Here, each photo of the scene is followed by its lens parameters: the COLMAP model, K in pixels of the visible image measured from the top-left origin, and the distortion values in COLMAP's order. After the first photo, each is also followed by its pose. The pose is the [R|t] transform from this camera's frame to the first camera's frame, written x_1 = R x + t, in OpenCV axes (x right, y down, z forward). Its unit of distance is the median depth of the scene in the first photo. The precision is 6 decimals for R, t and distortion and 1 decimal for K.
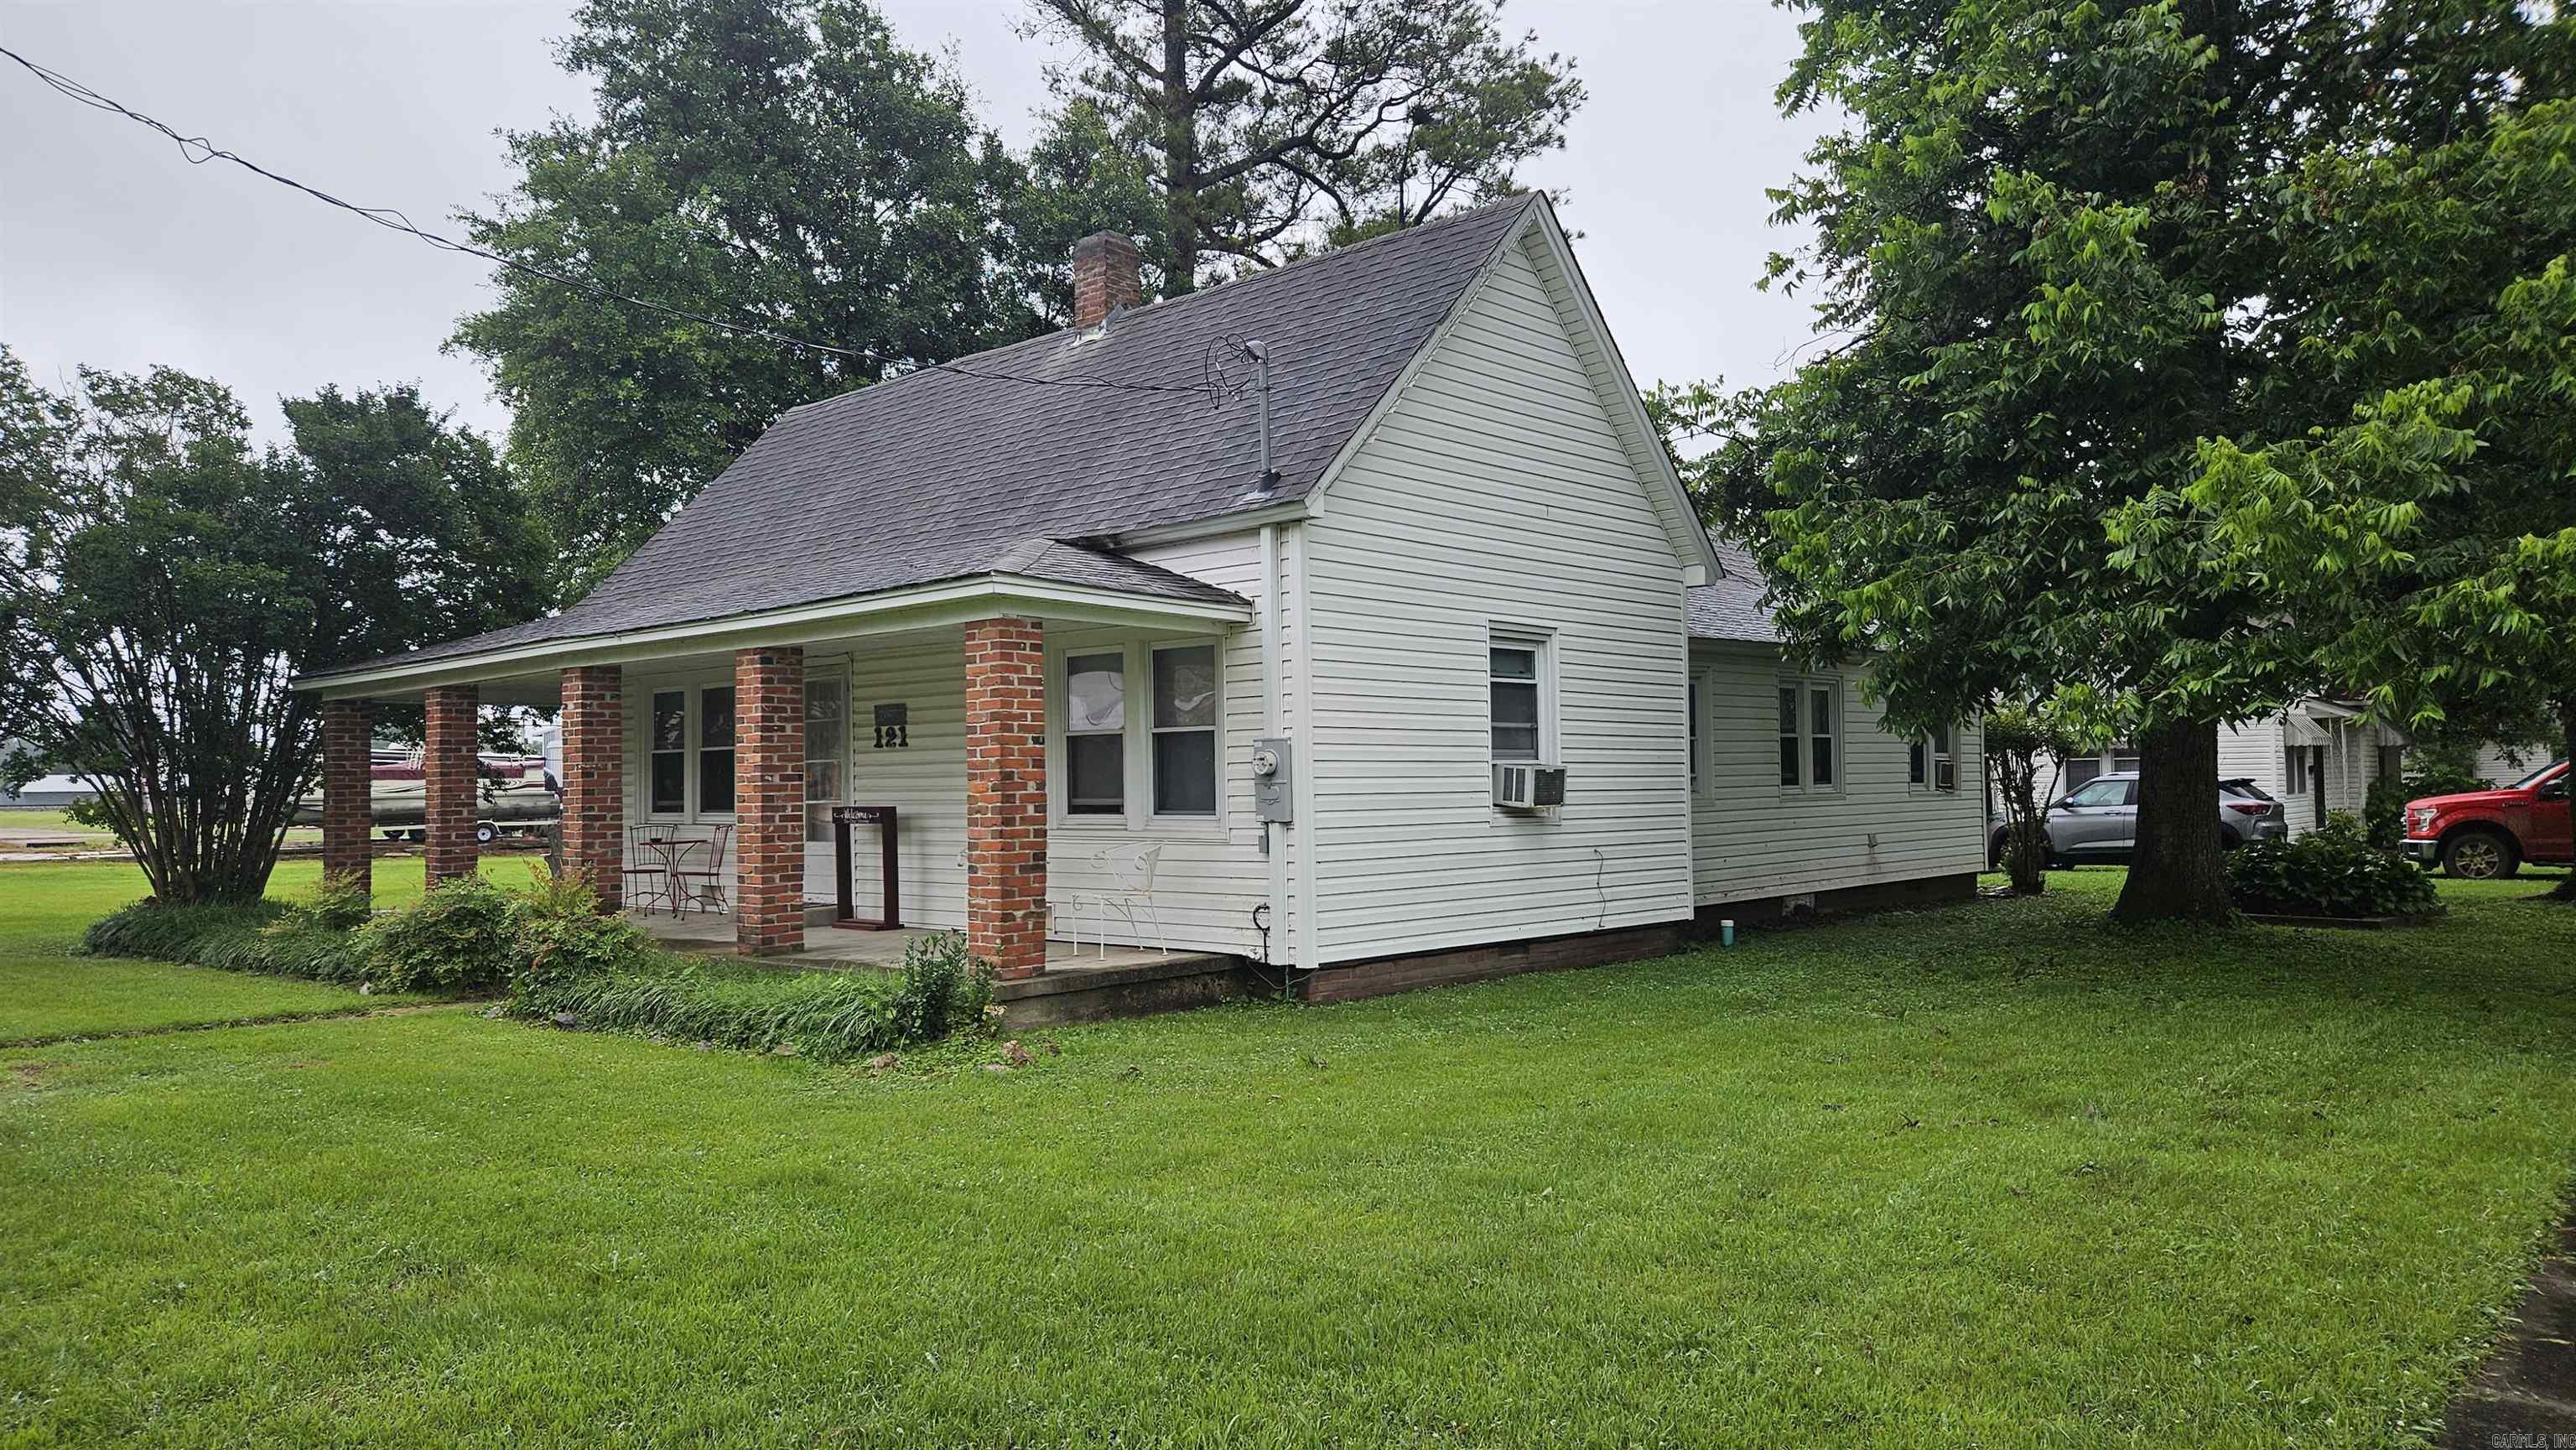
lens RADIAL K [[1751.9, 0, 1288.0], [0, 1751.9, 725.0], [0, 0, 1]] dist [0.076950, -0.066097]
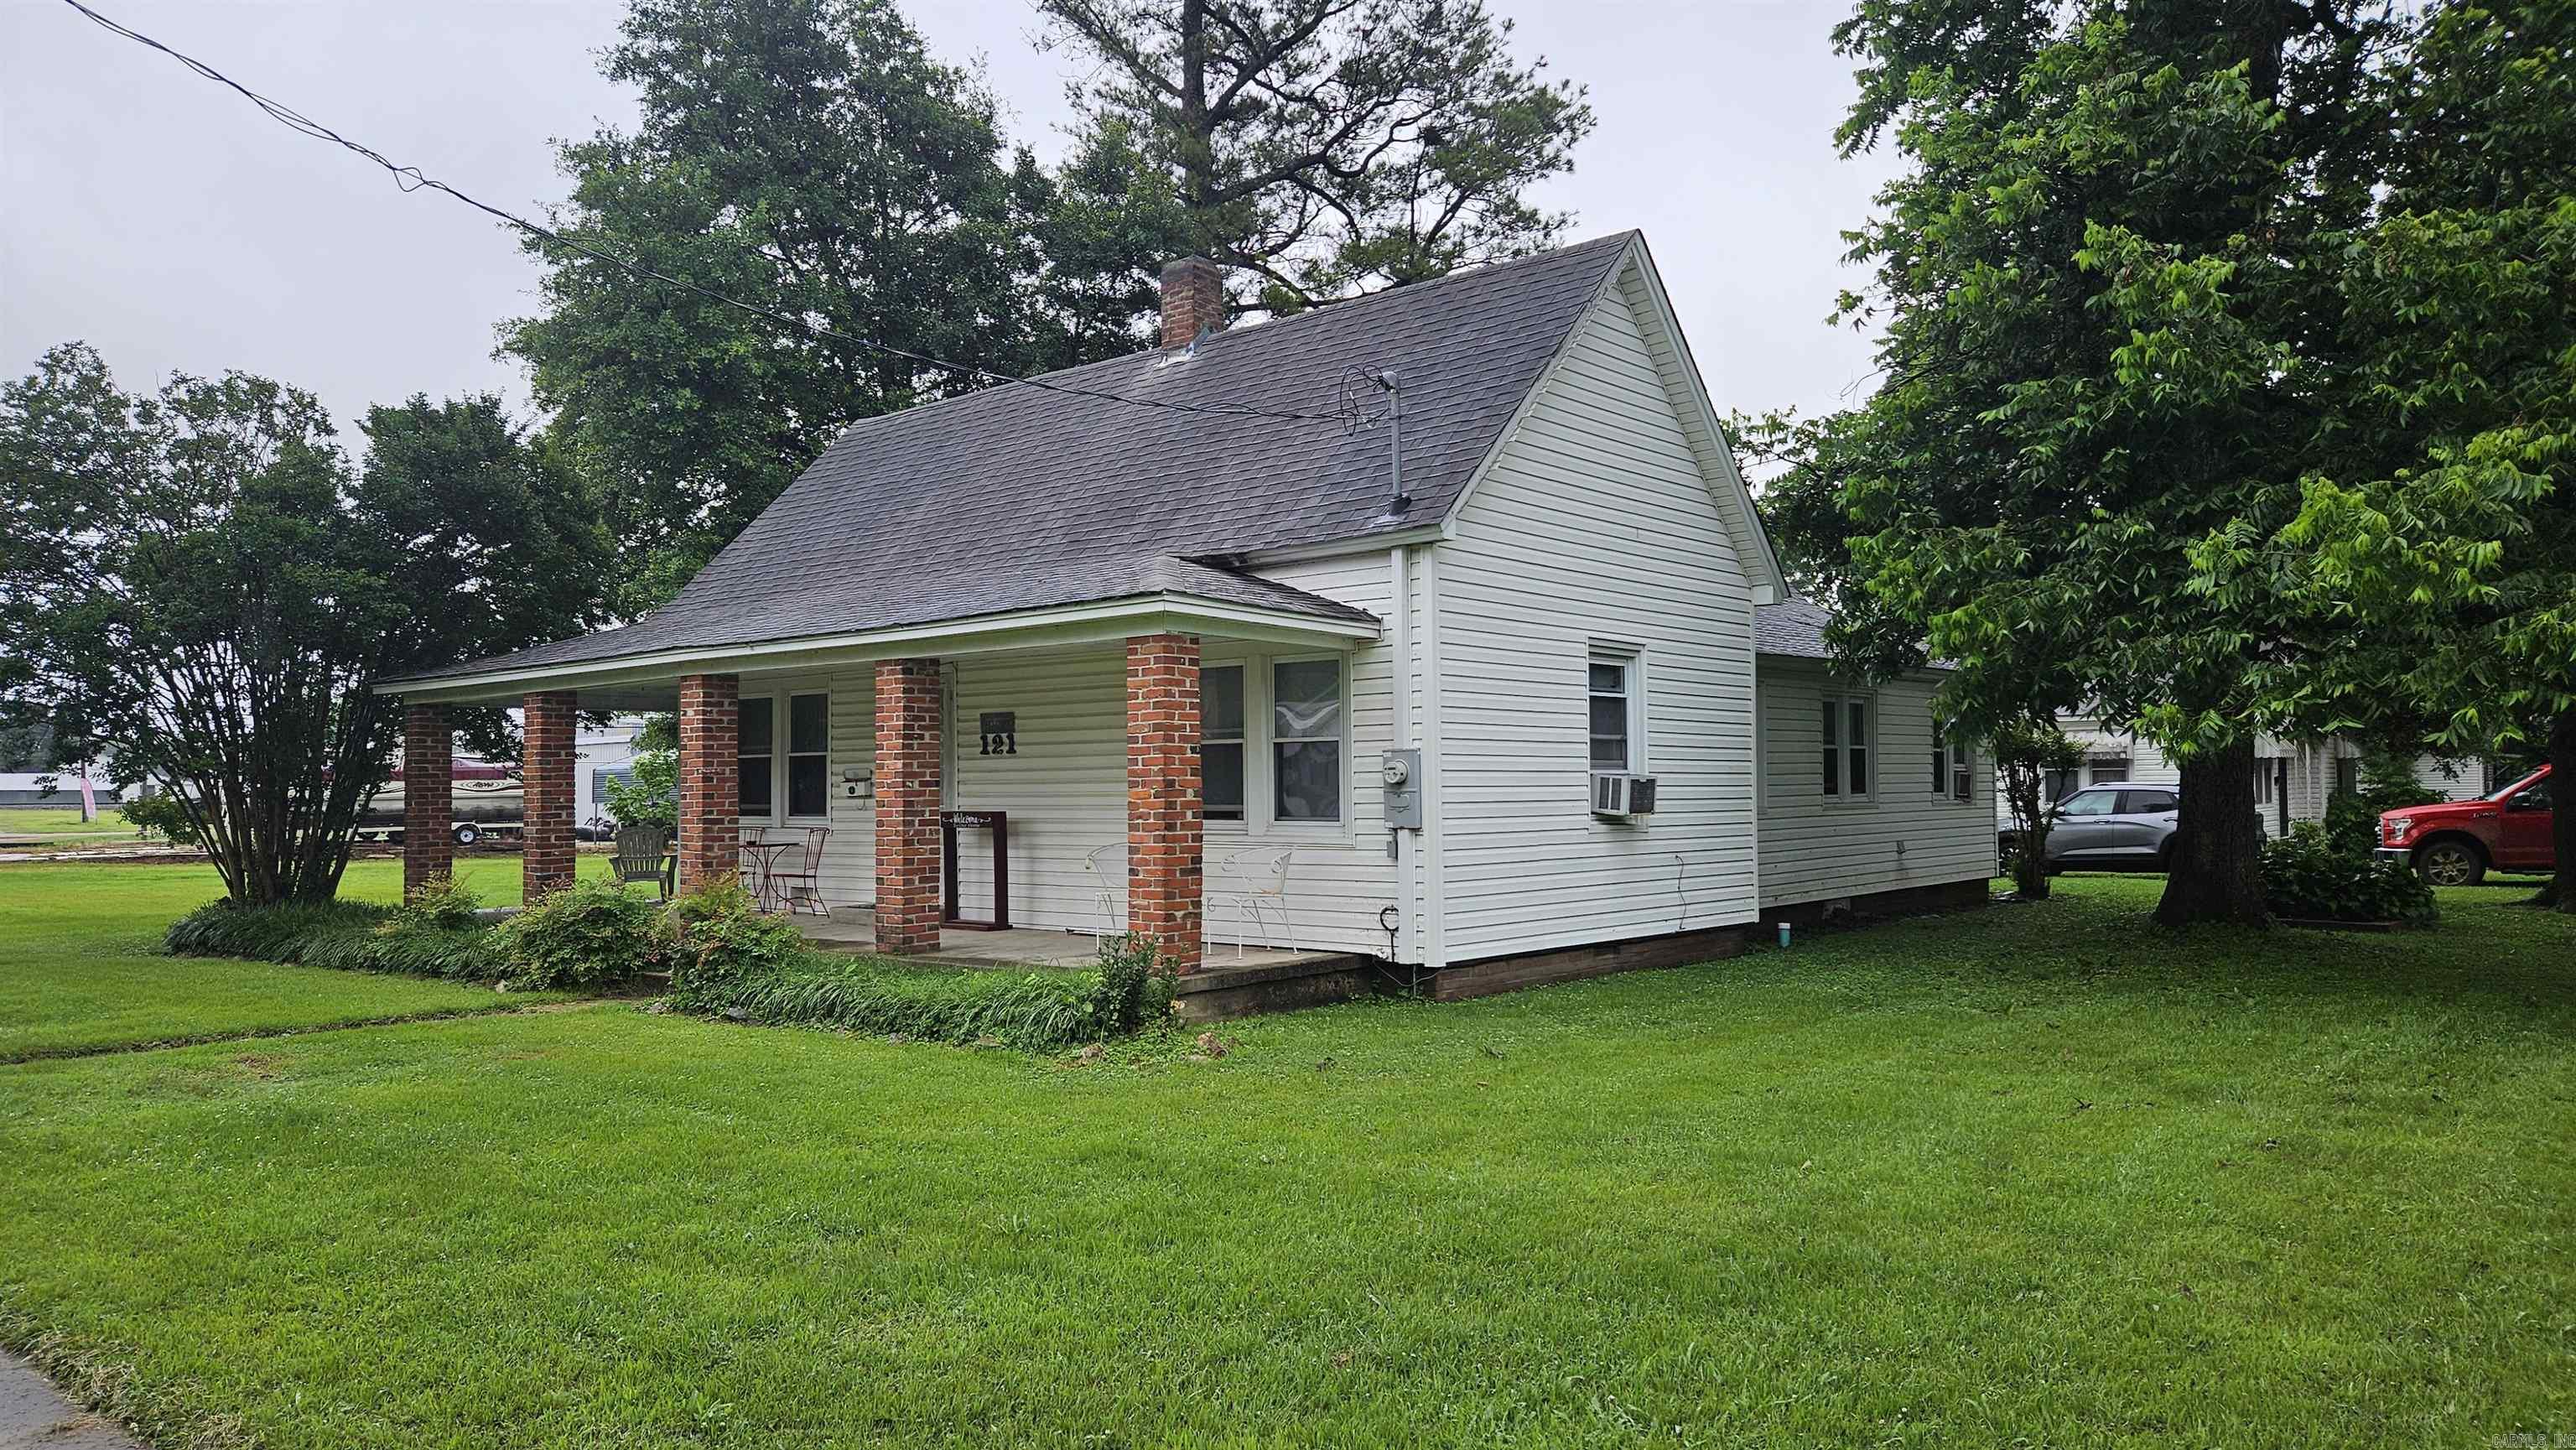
lens RADIAL K [[1749.1, 0, 1300.9], [0, 1749.1, 736.4], [0, 0, 1]] dist [0.077071, -0.064012]
pose [[0.999139, 0.005852, 0.041080, -0.090800], [-0.006011, 0.999975, 0.003732, -0.002821], [-0.041057, -0.003976, 0.999149, -0.040078]]
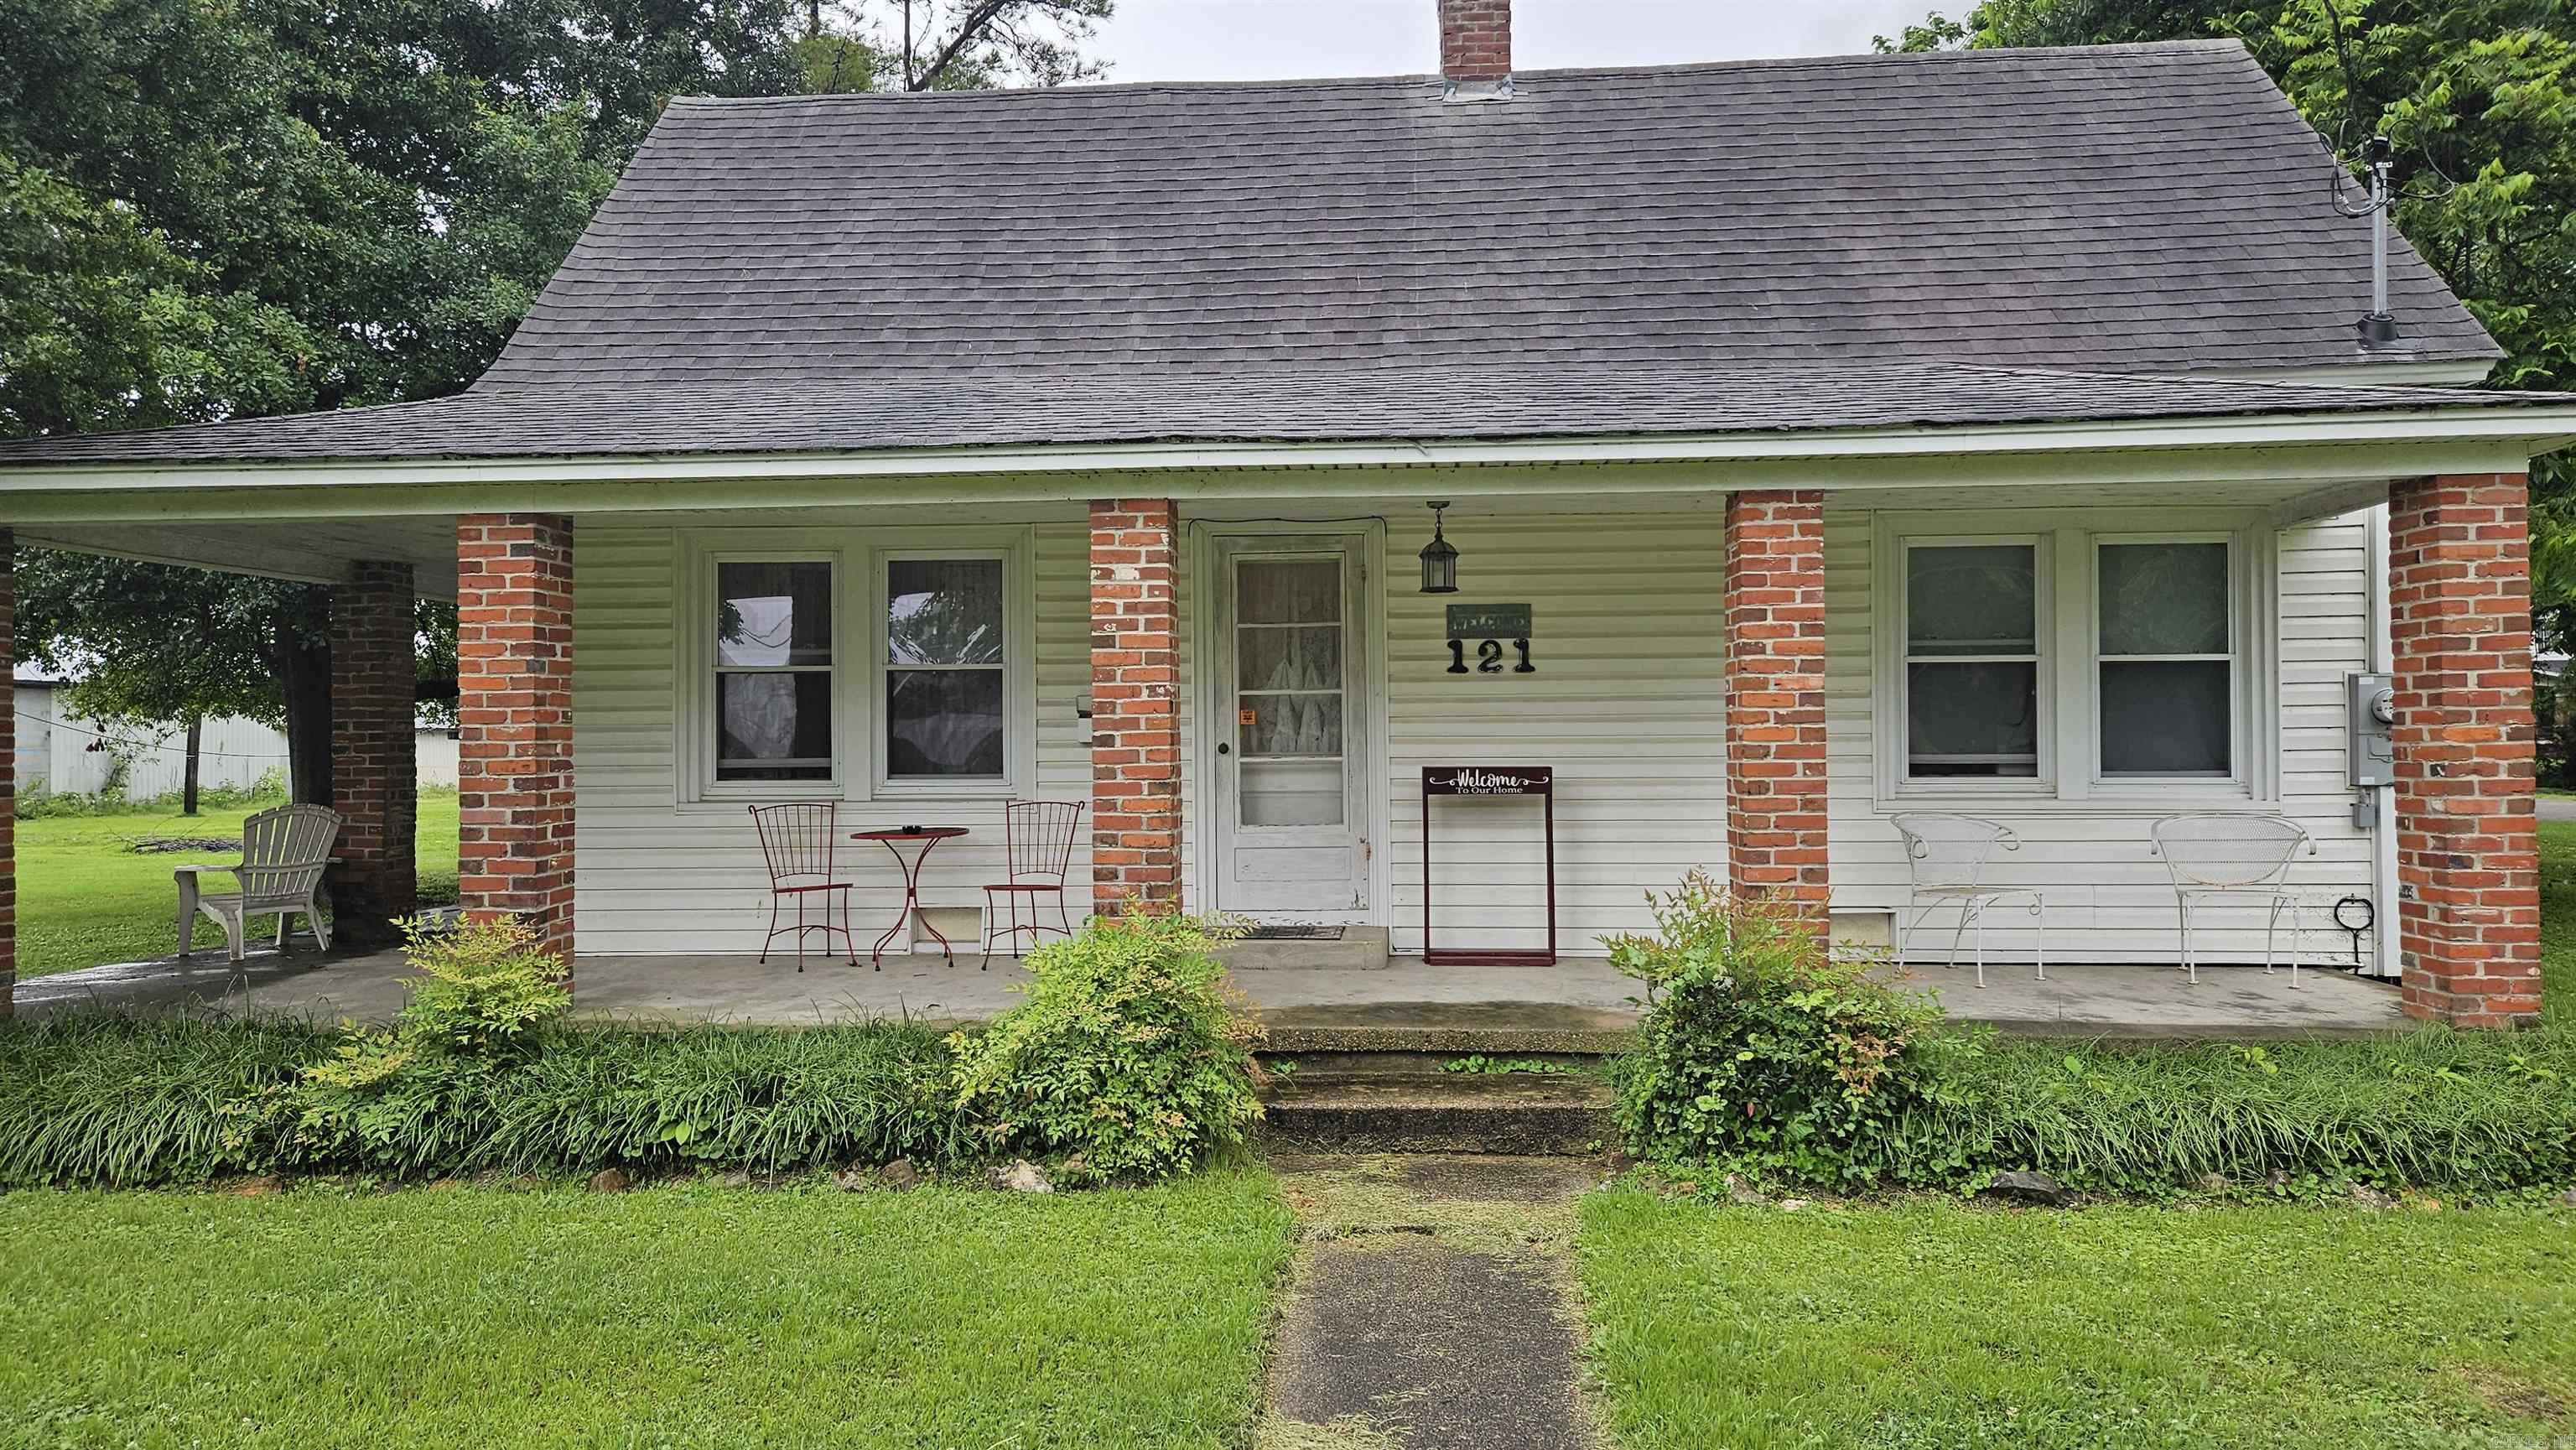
lens RADIAL K [[1751.9, 0, 1288.0], [0, 1751.9, 725.0], [0, 0, 1]] dist [0.076950, -0.066097]
pose [[0.780913, 0.014077, 0.624481, -0.680873], [-0.025694, 0.999624, 0.009598, 0.027404], [-0.624111, -0.023540, 0.780981, 0.559750]]
